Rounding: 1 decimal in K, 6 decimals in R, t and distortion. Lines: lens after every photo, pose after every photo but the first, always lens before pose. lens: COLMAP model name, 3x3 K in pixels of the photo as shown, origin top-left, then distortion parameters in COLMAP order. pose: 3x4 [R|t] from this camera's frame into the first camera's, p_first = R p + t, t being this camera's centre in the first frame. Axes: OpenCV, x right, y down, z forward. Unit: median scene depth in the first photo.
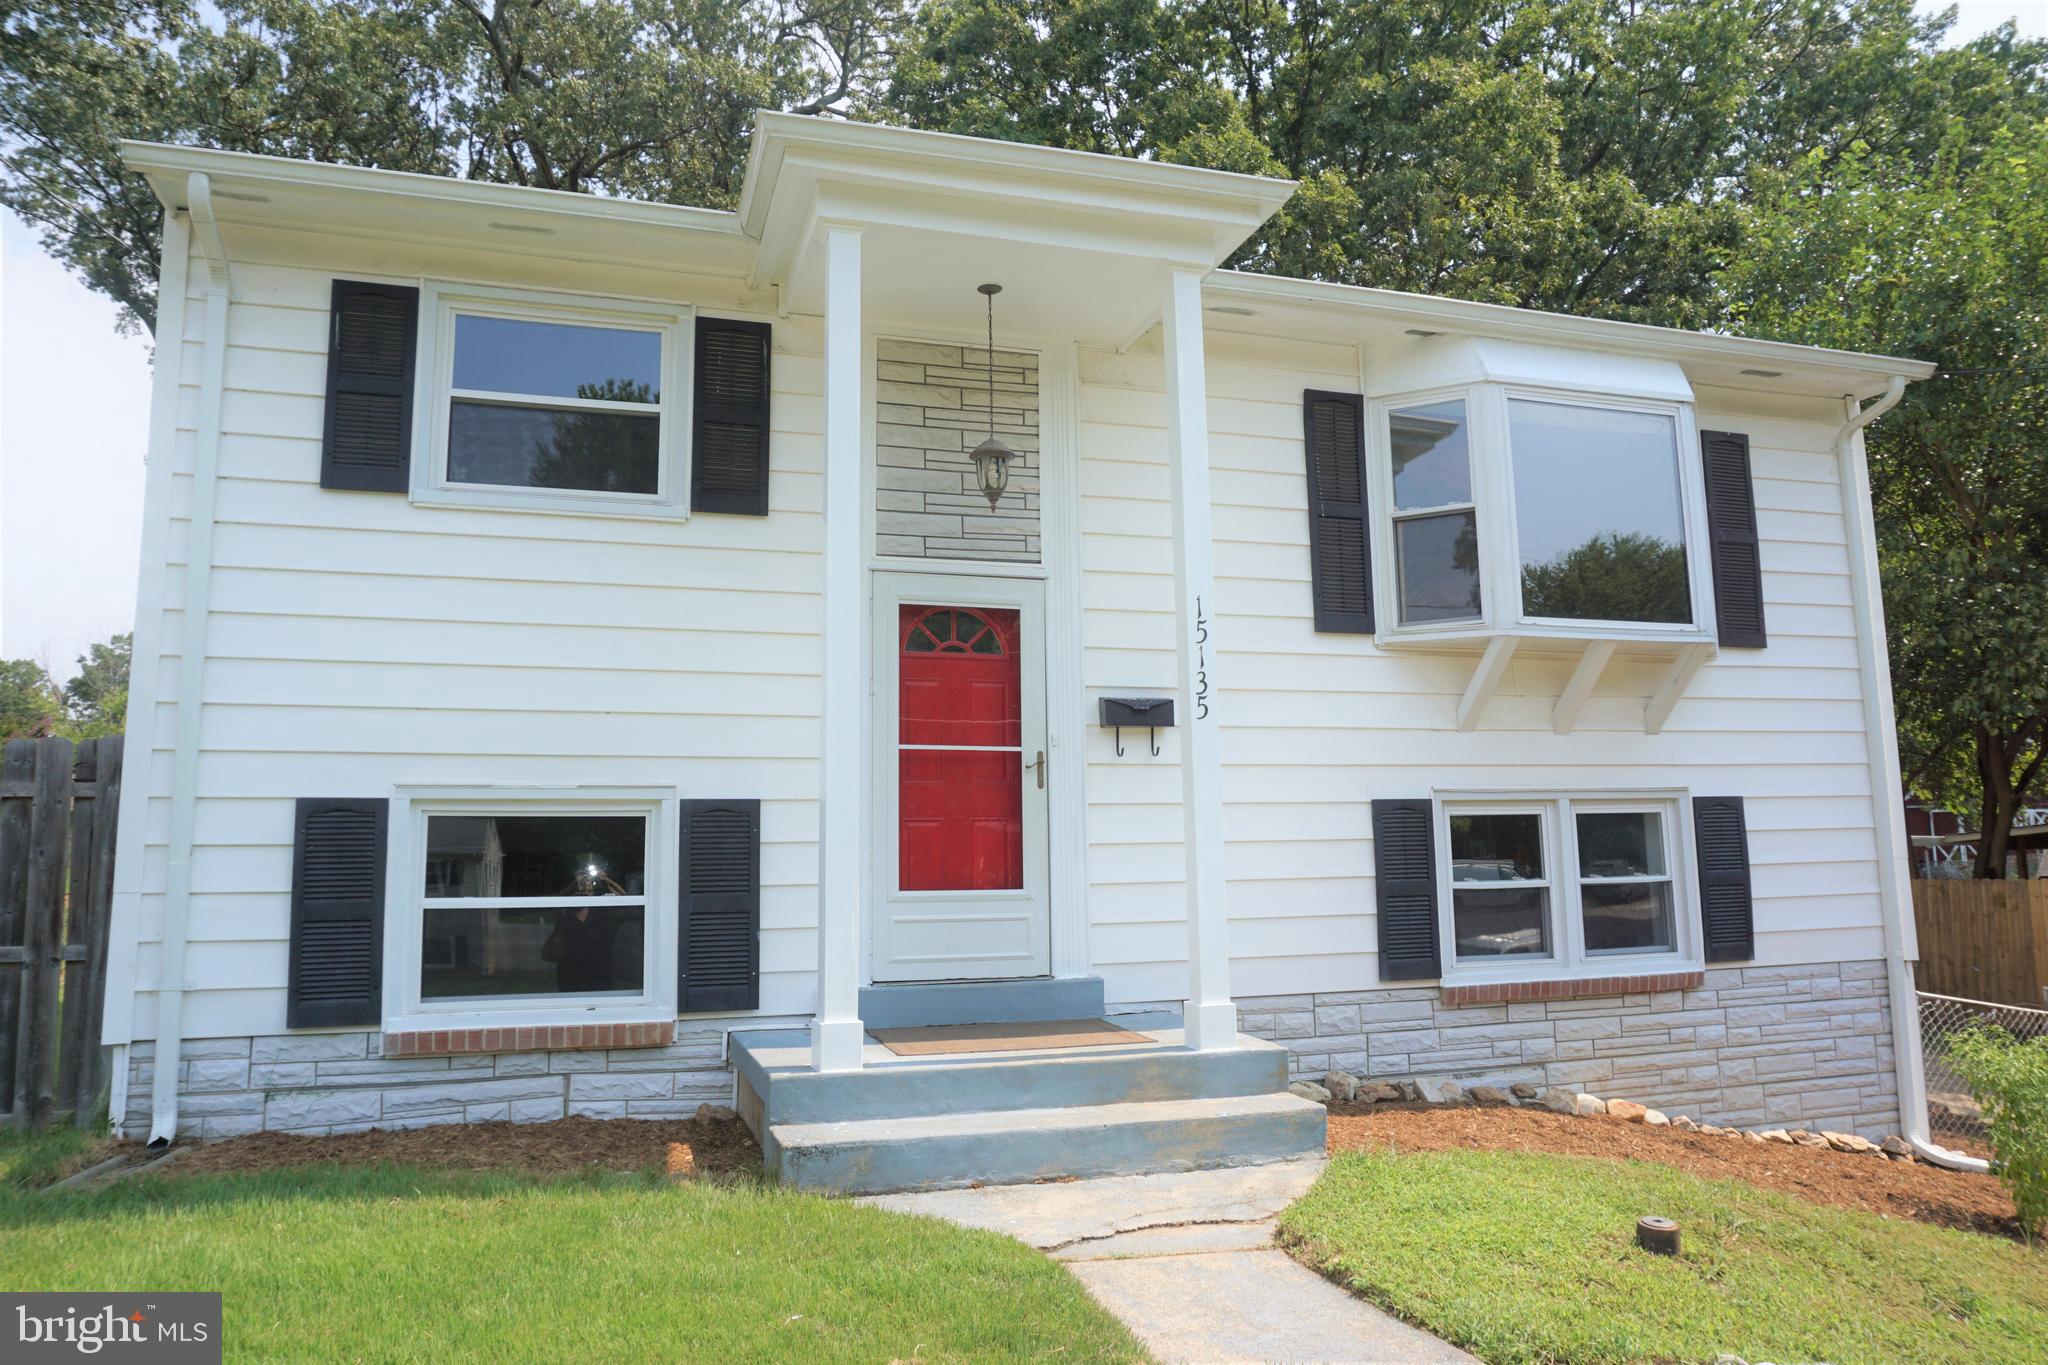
lens RADIAL K [[1361.0, 0, 1024.3], [0, 1361.0, 659.6], [0, 0, 1]] dist [-0.064355, 0.067797]
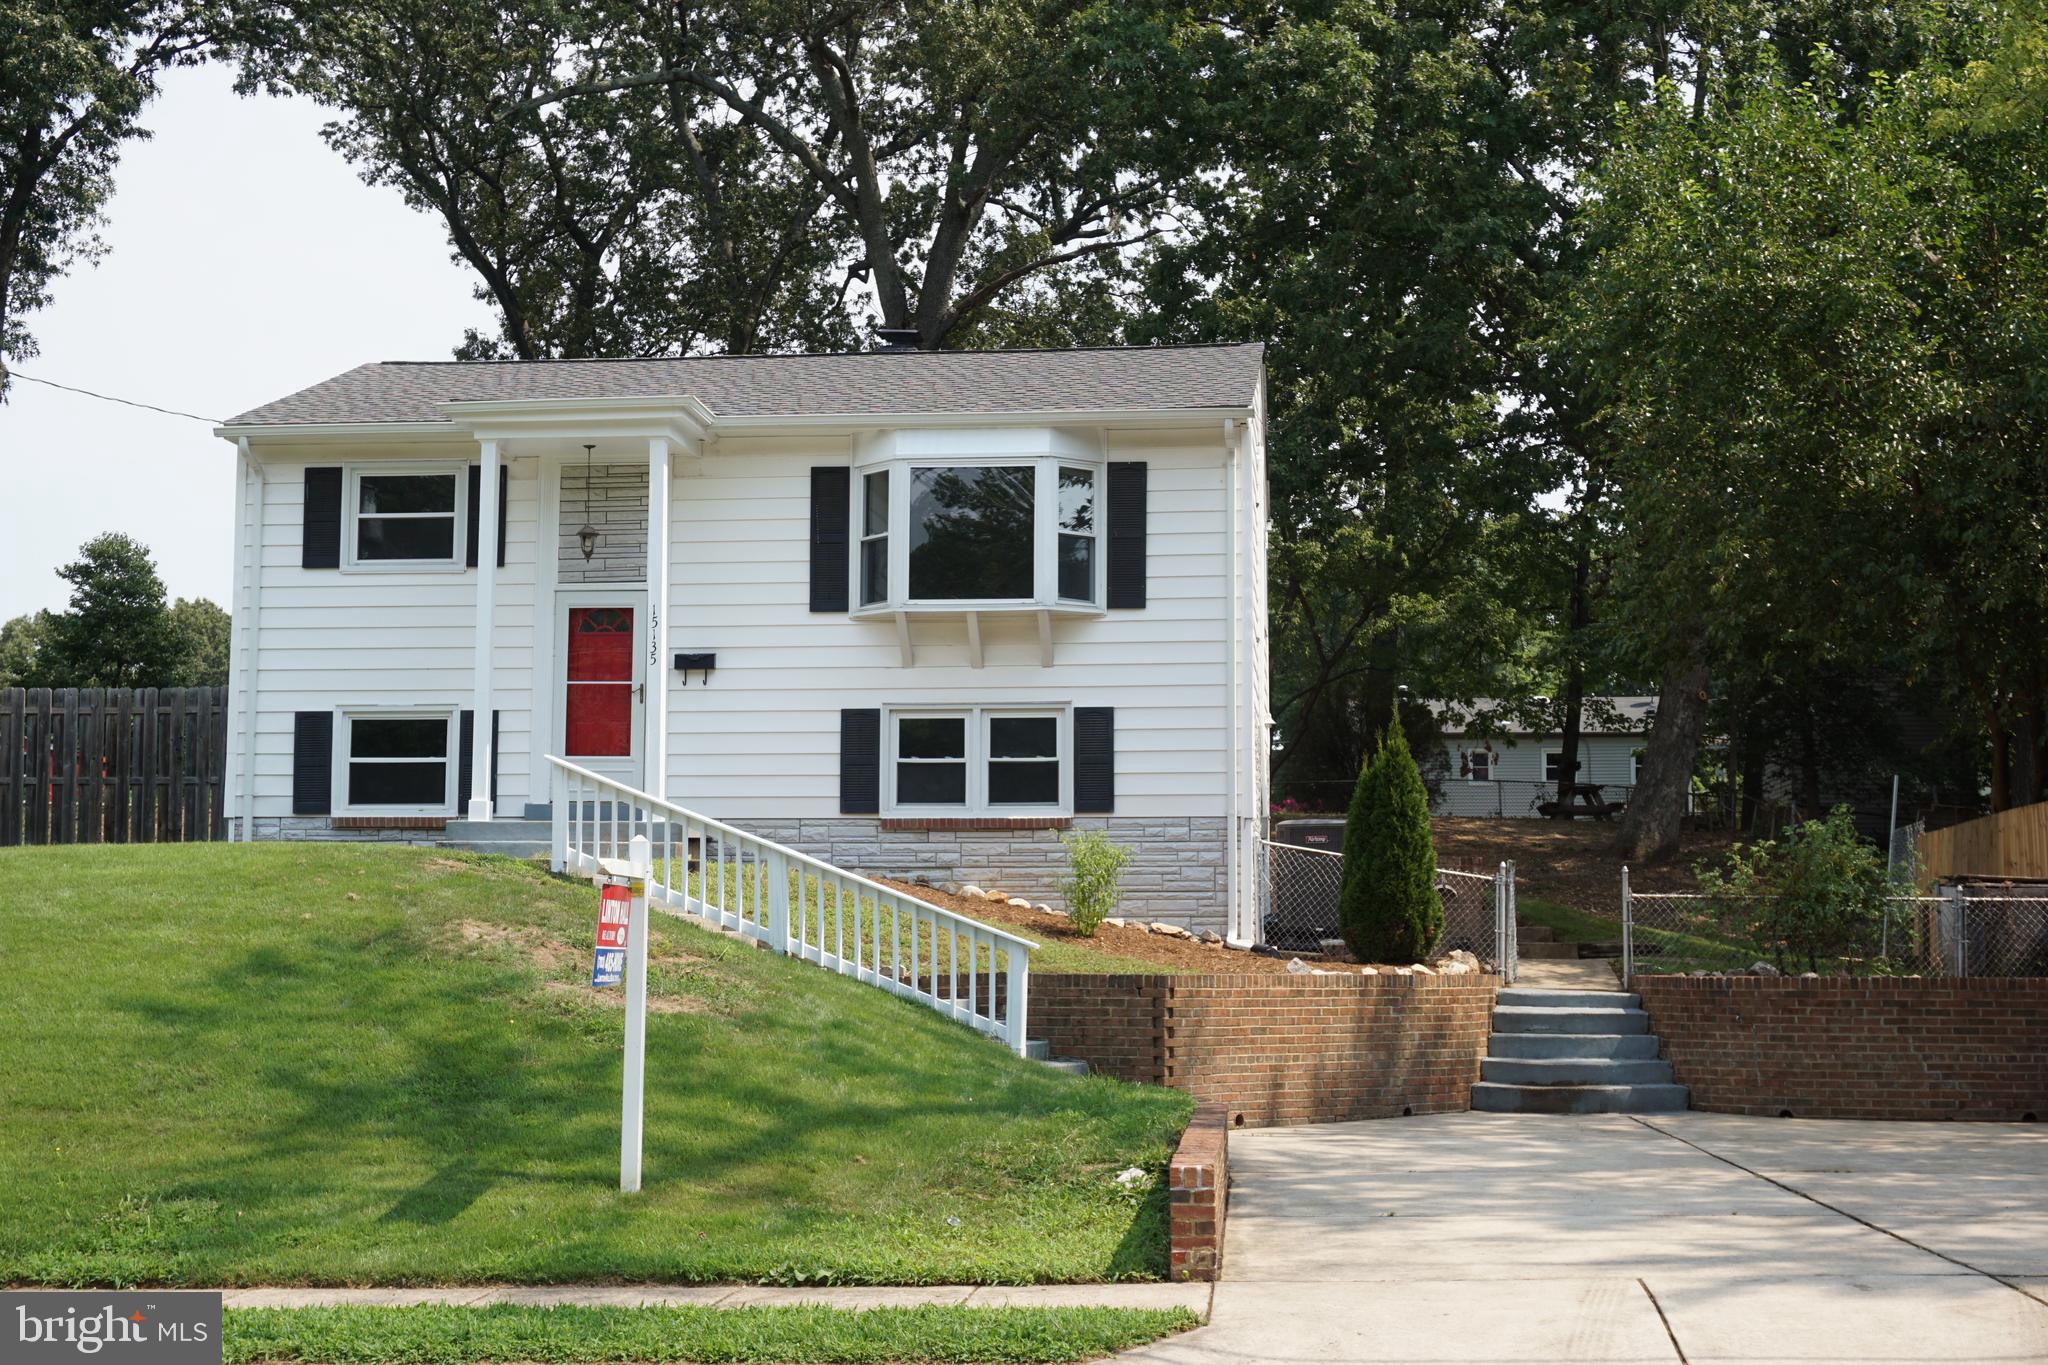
lens RADIAL K [[2698.3, 0, 1024.0], [0, 2698.3, 682.5], [0, 0, 1]] dist [0.034207, 0.029222]
pose [[0.914981, -0.024660, -0.402742, 1.814635], [0.036189, 0.999123, 0.021041, 0.006474], [0.401870, -0.033827, 0.915072, -1.995583]]
